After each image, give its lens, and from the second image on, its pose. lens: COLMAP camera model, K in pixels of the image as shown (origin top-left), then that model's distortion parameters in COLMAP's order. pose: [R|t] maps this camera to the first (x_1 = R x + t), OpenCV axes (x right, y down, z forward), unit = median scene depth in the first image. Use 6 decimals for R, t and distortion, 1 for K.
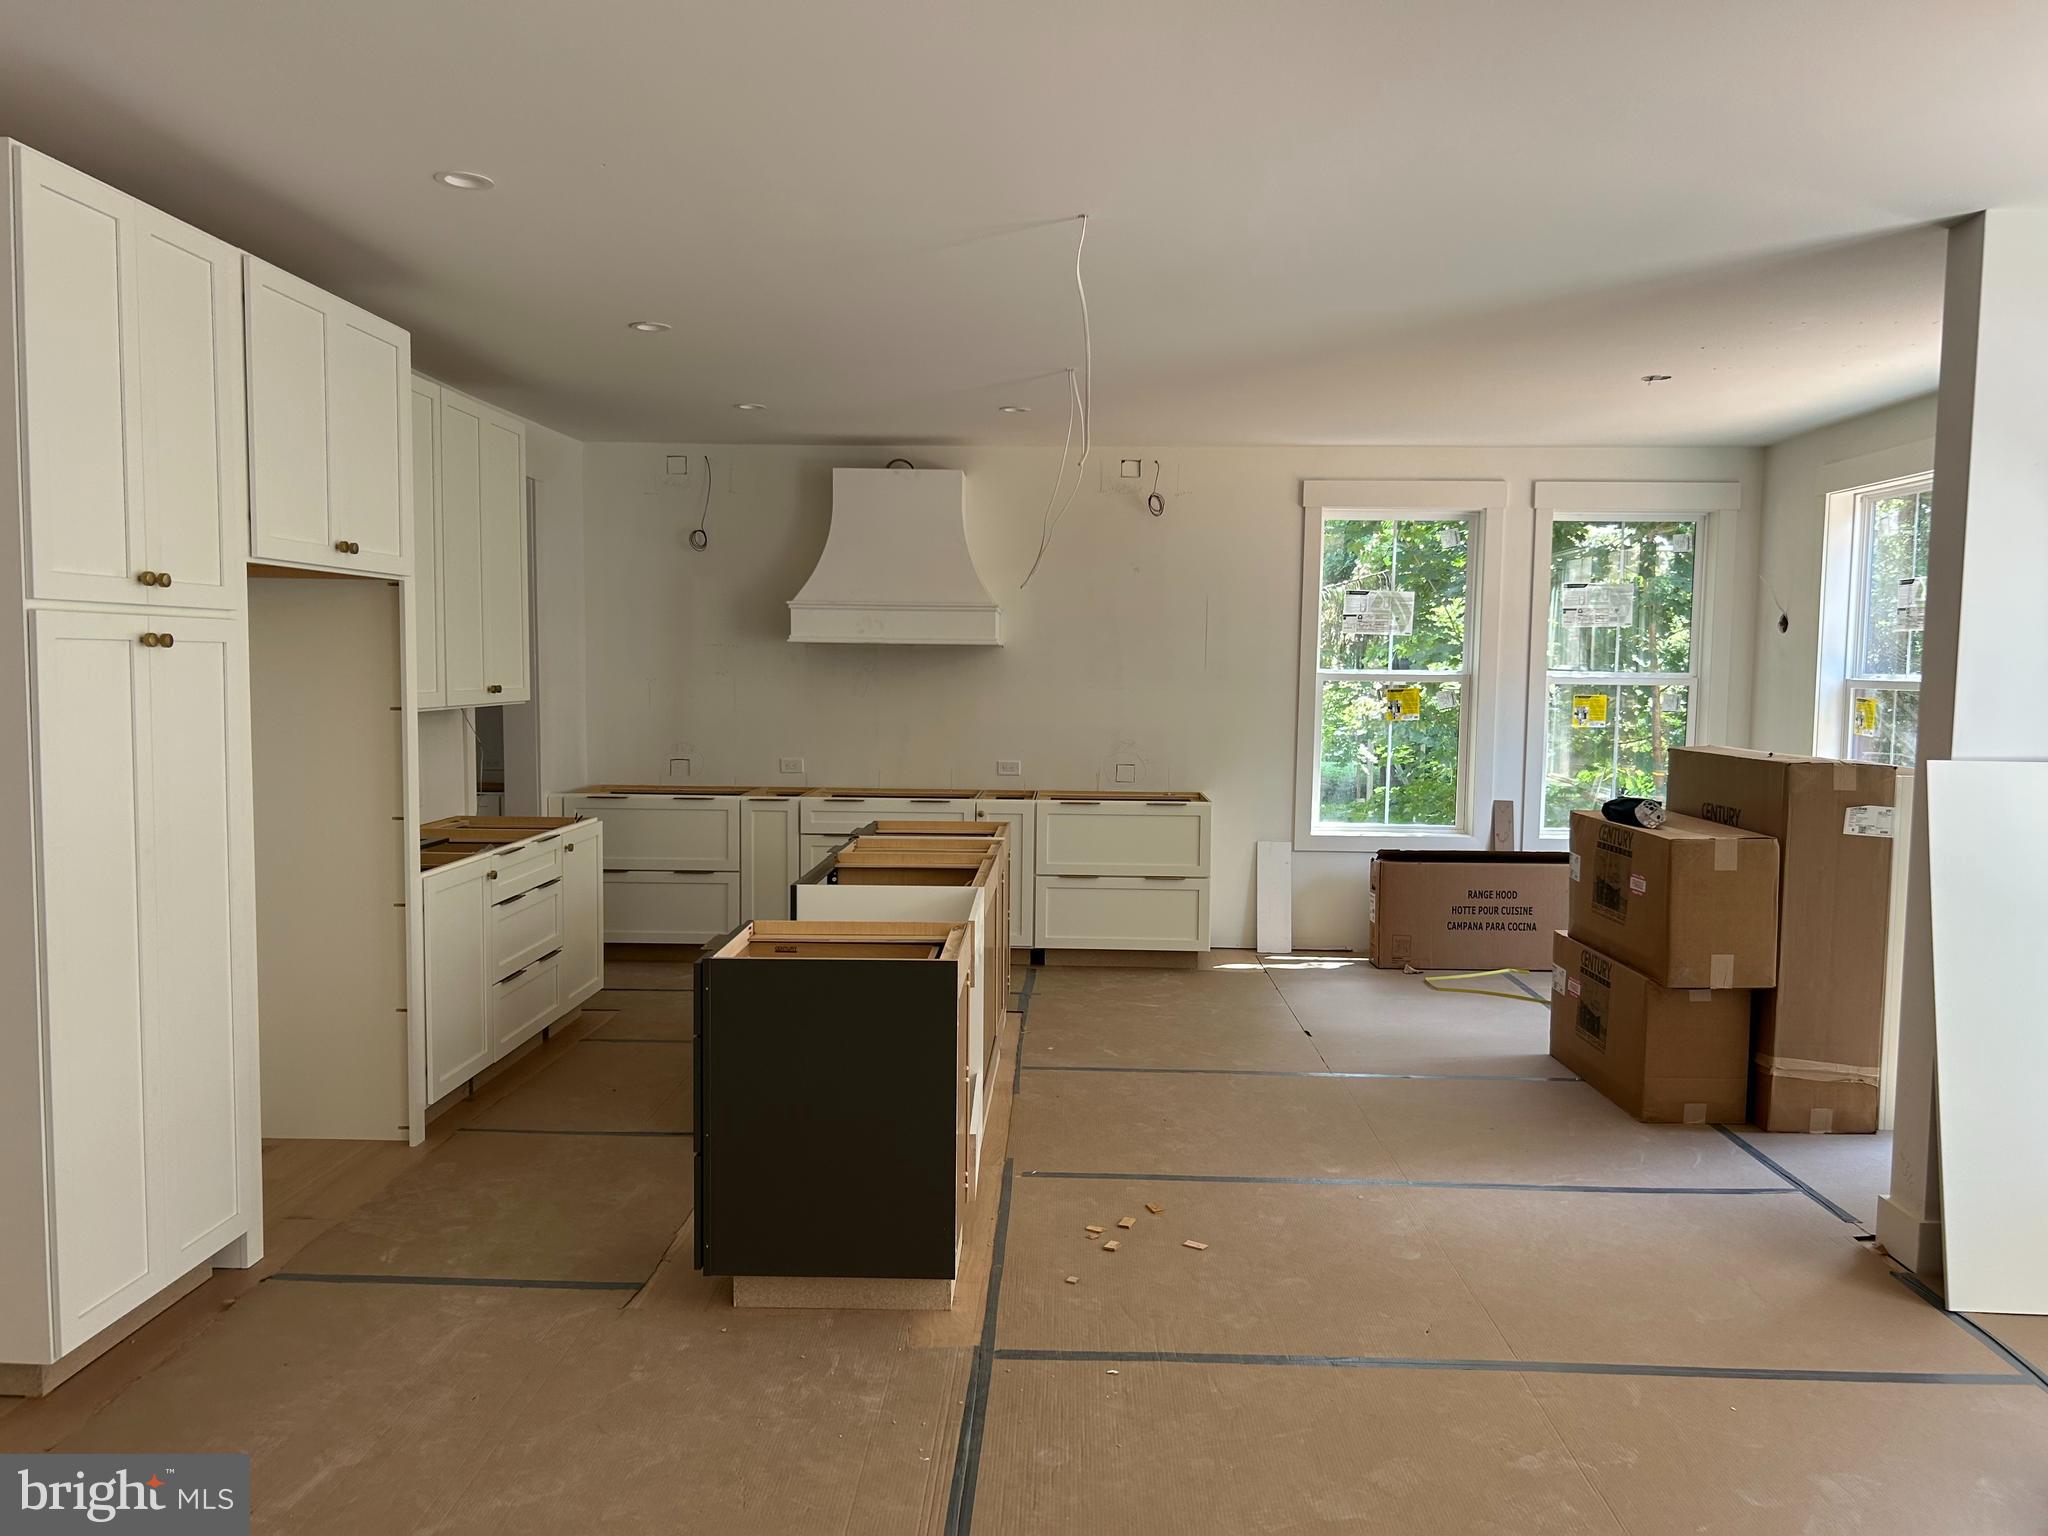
lens RADIAL K [[1559.7, 0, 1019.3], [0, 1559.7, 784.2], [0, 0, 1]] dist [0.055237, -0.041465]
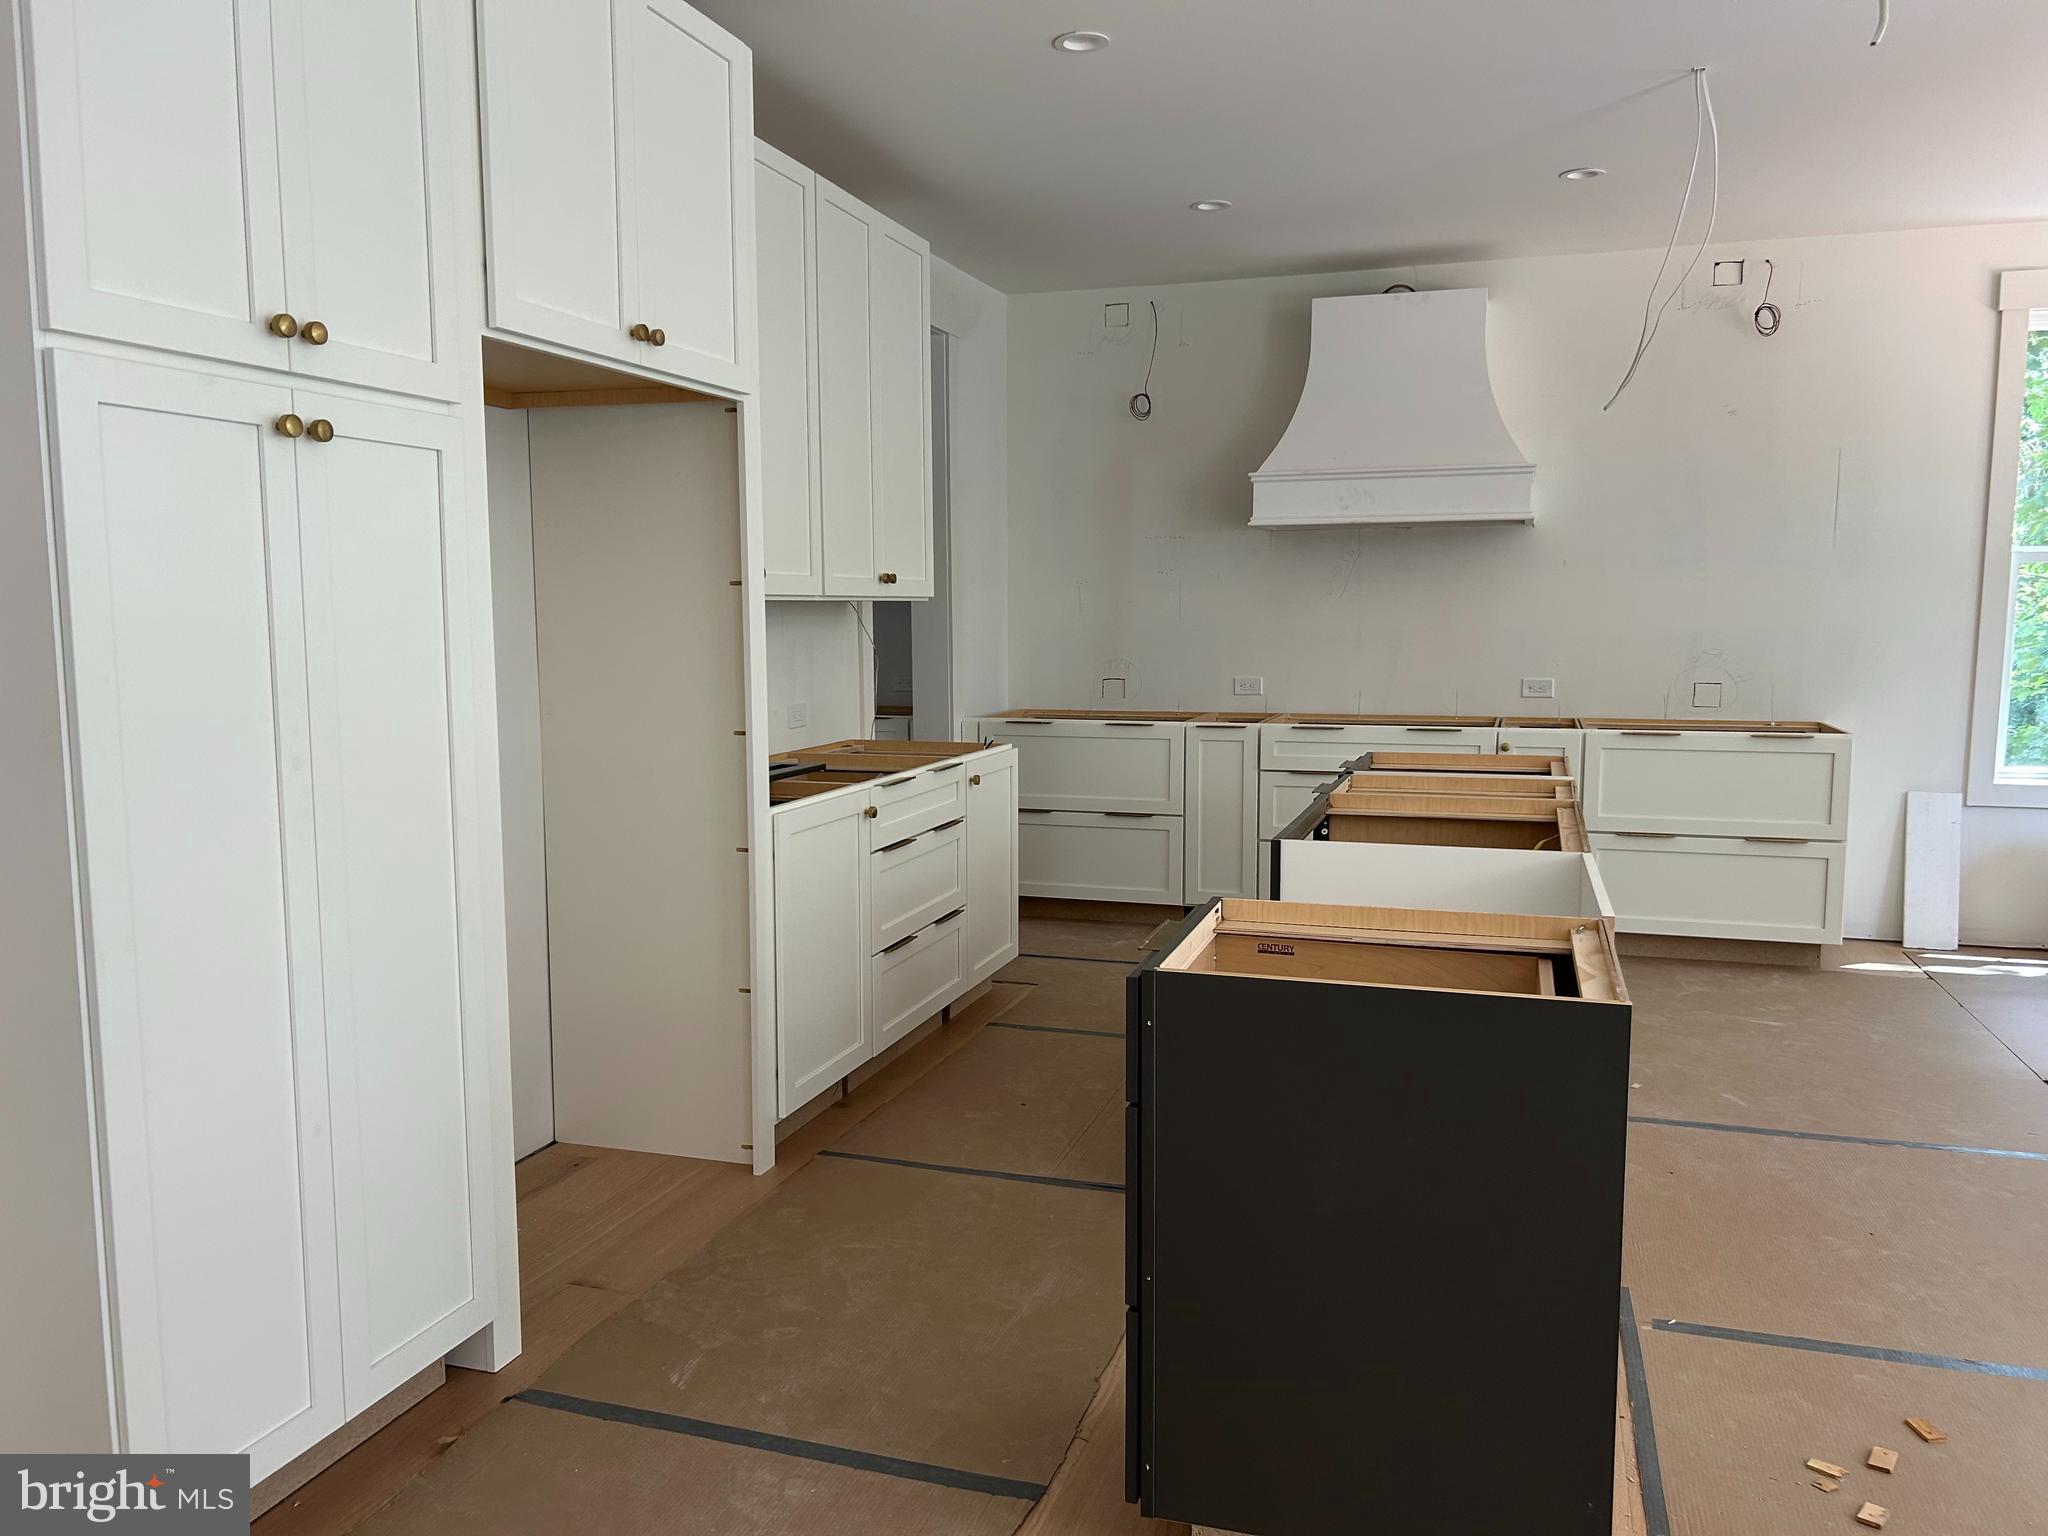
lens RADIAL K [[1559.7, 0, 1022.1], [0, 1559.7, 779.8], [0, 0, 1]] dist [0.055237, -0.041465]
pose [[0.962678, 0.018555, -0.270014, -0.056752], [-0.009531, 0.999353, 0.034693, 0.013970], [0.270483, -0.030825, 0.962231, 0.271618]]
